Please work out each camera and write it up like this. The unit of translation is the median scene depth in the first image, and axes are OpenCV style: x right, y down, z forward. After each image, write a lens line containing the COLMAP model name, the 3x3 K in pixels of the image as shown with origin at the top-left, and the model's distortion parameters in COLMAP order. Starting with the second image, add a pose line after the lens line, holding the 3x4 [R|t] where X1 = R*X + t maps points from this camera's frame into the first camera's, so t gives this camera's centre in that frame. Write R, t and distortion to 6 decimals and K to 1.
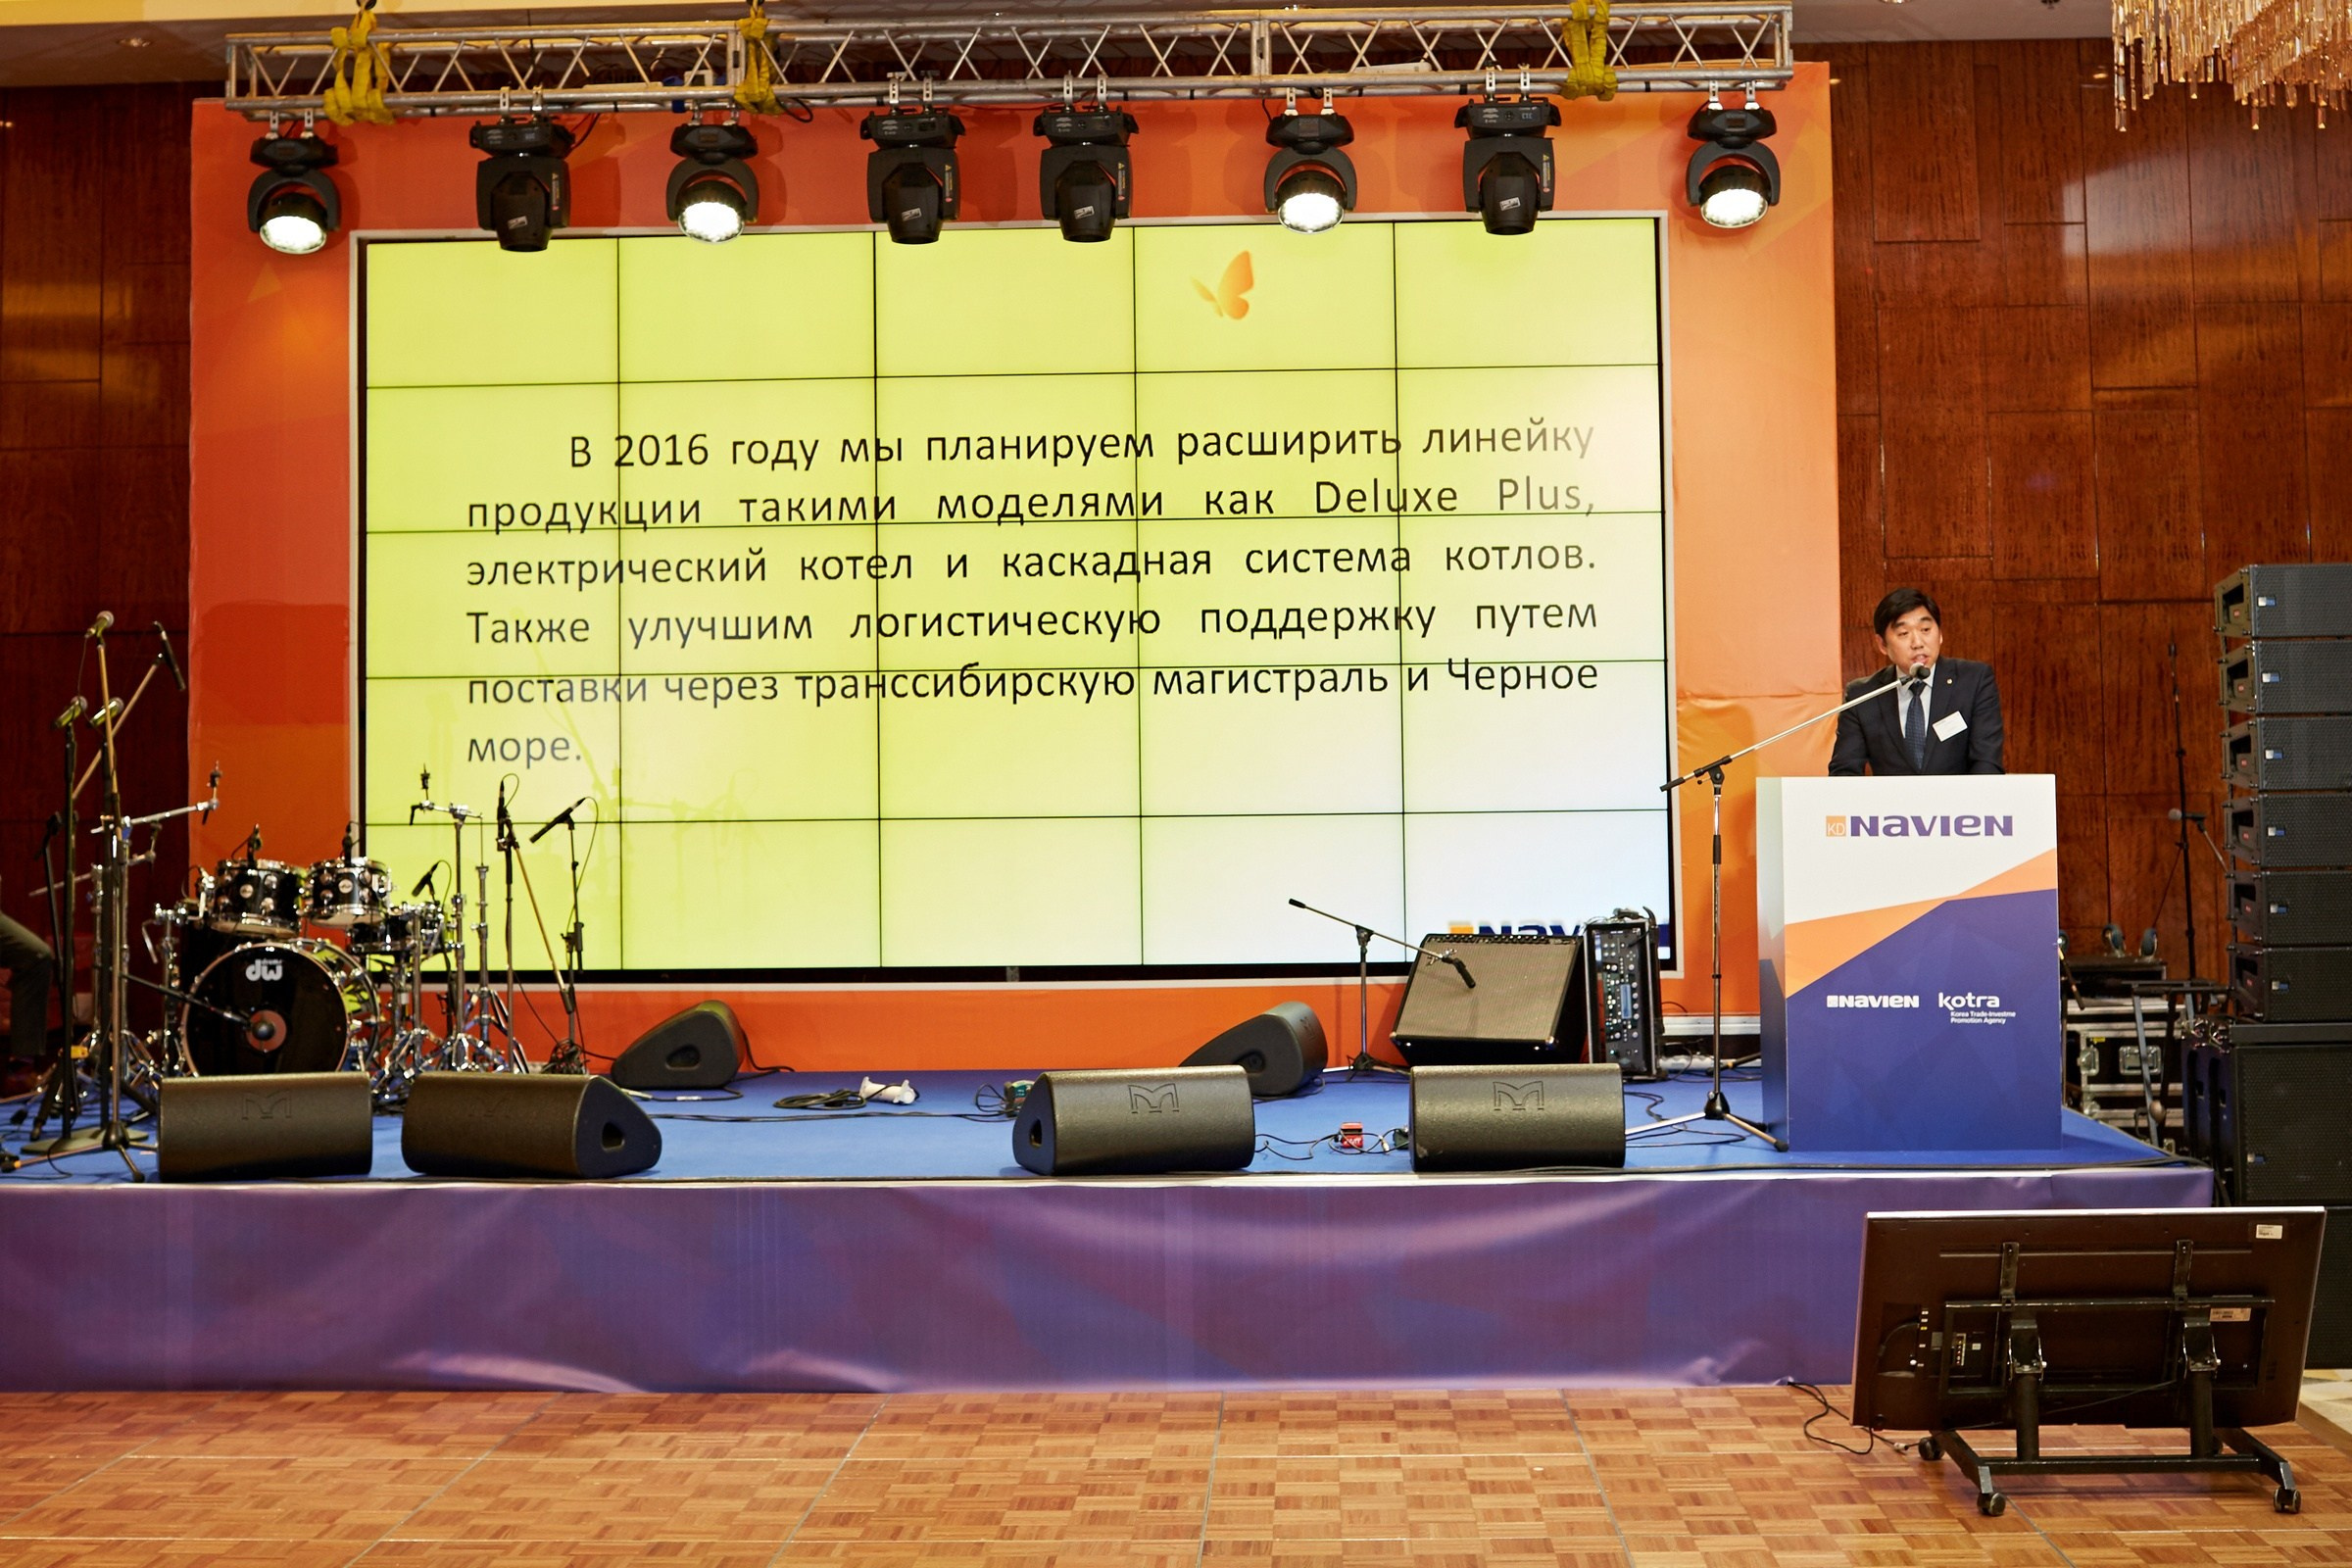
lens RADIAL K [[3280.7, 0, 1148.7], [0, 3280.7, 643.6], [0, 0, 1]] dist [-0.072292, 0.000000]
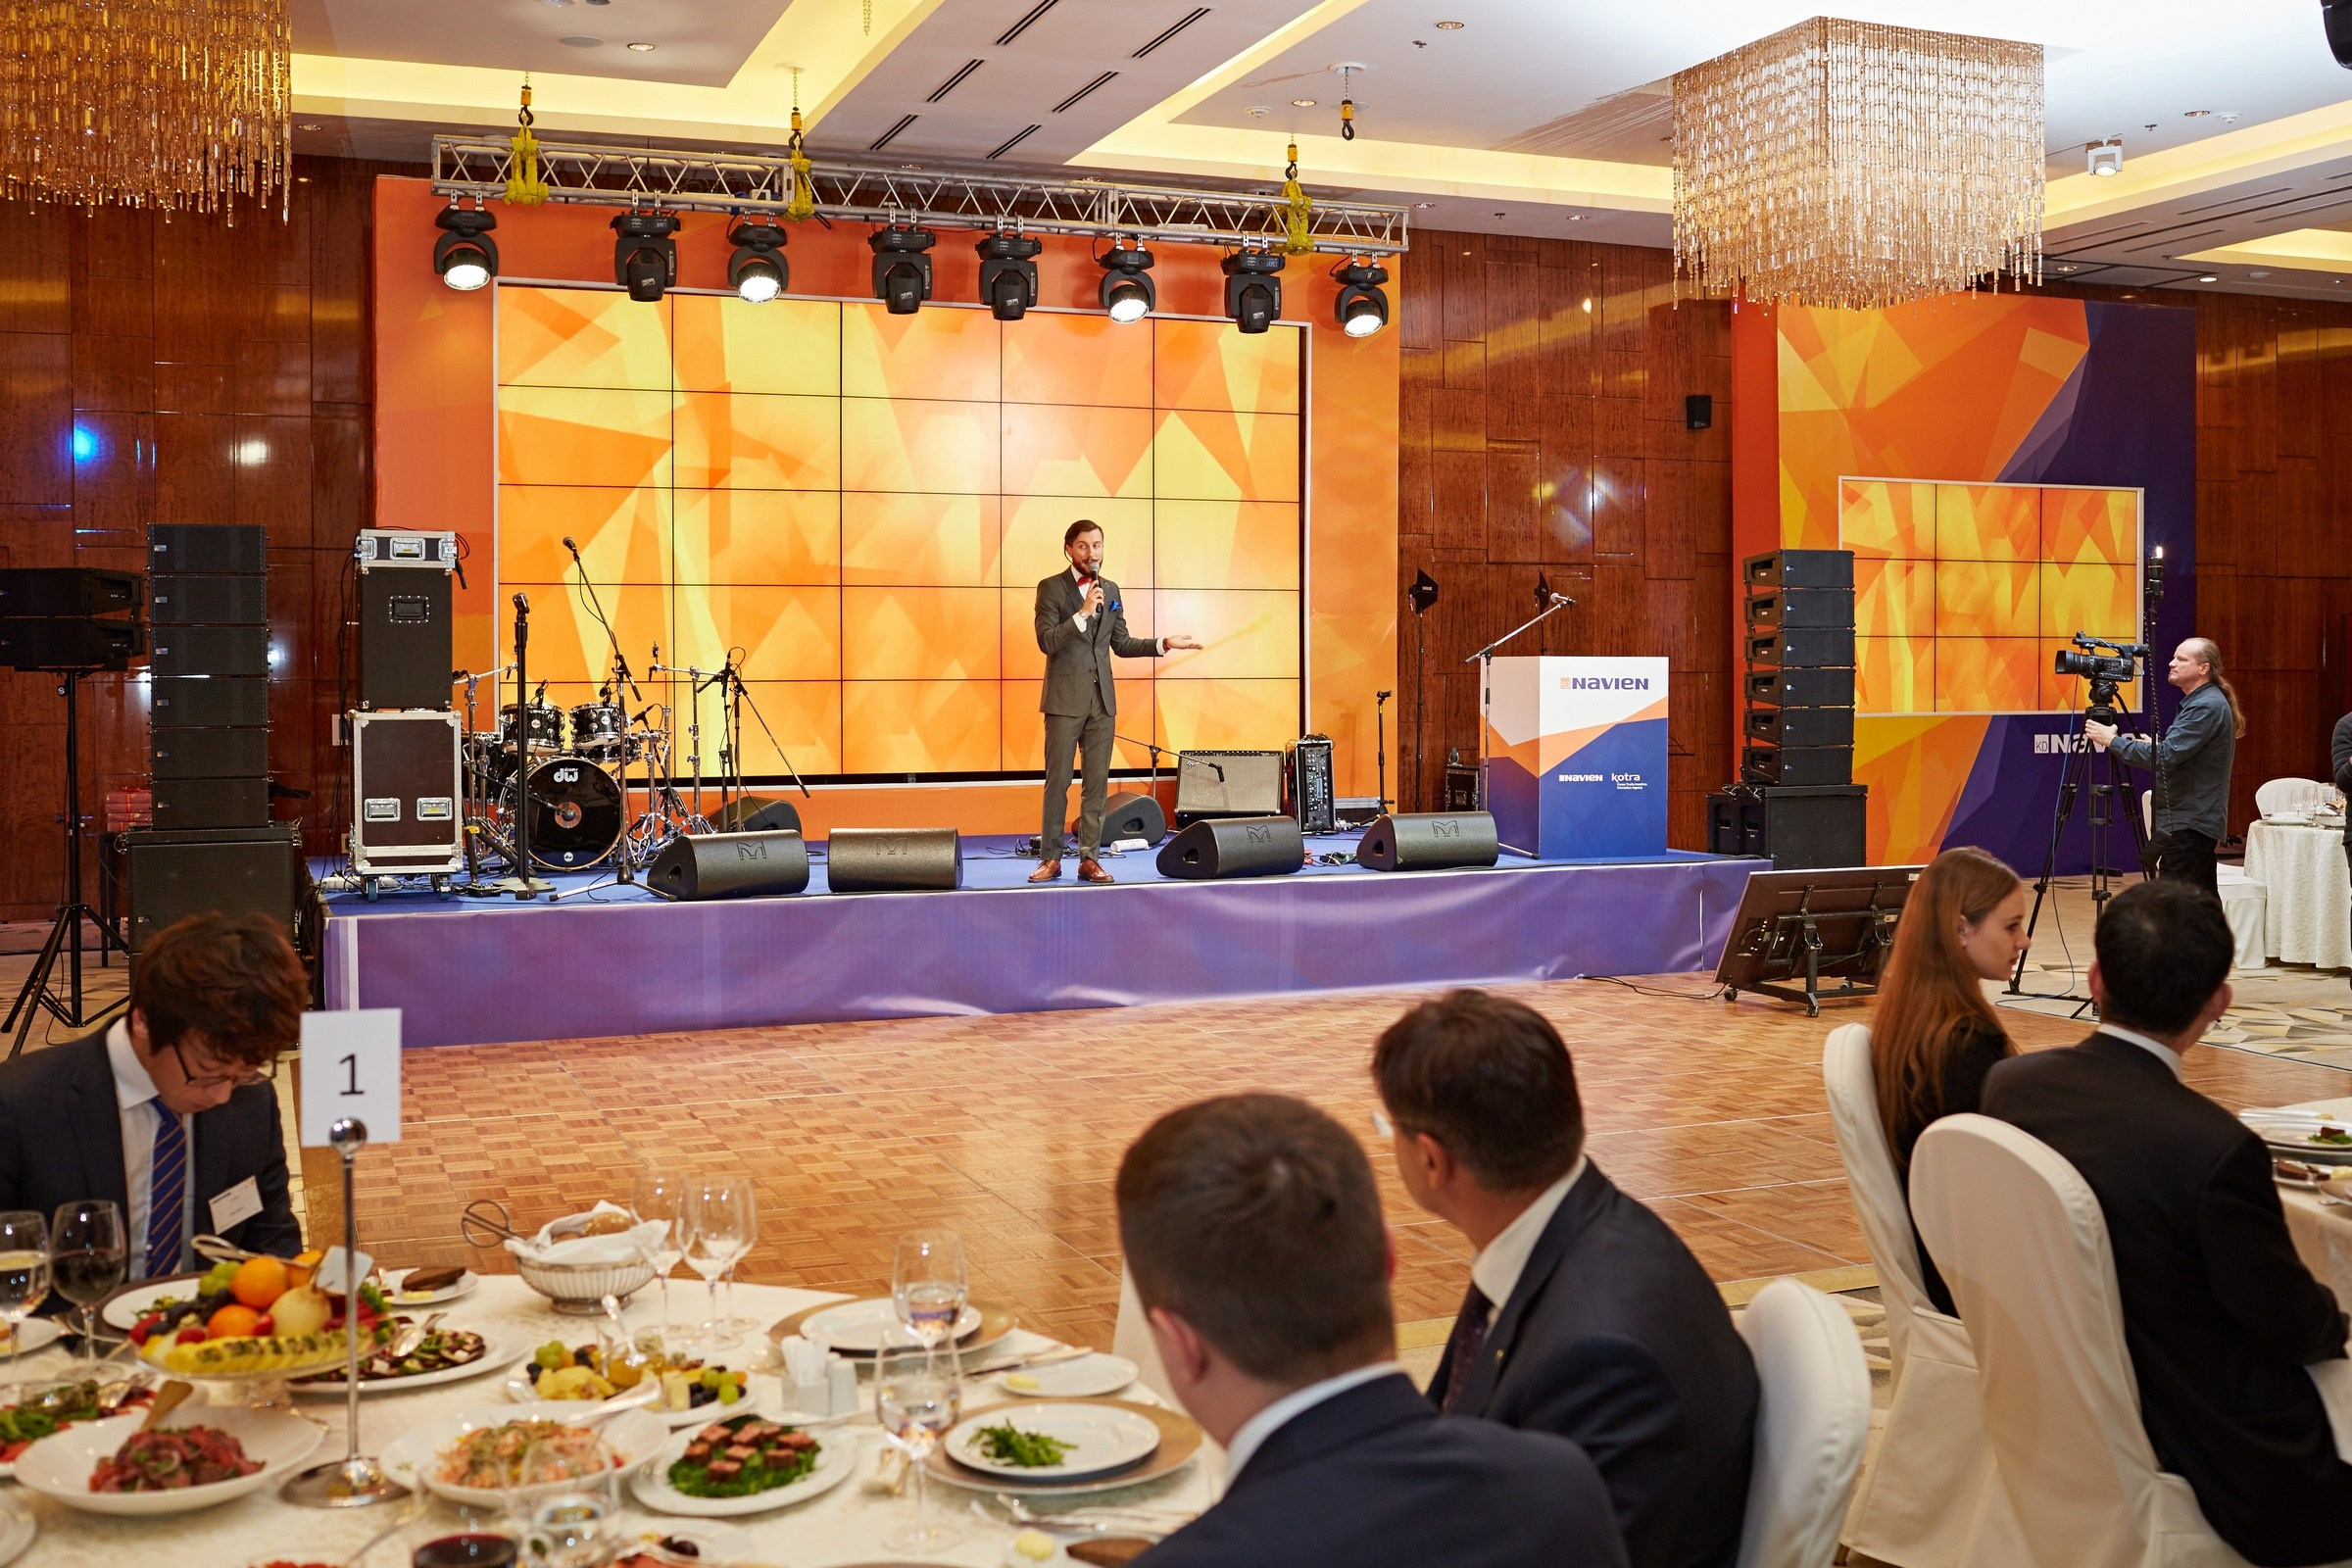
lens RADIAL K [[2325.5, 0, 1161.4], [0, 2325.5, 812.8], [0, 0, 1]] dist [-0.054103, 0.000000]
pose [[0.917767, -0.015783, 0.396805, -0.403908], [-0.023640, 0.995266, 0.094265, 0.008037], [-0.396414, -0.095894, 0.913050, -0.087274]]
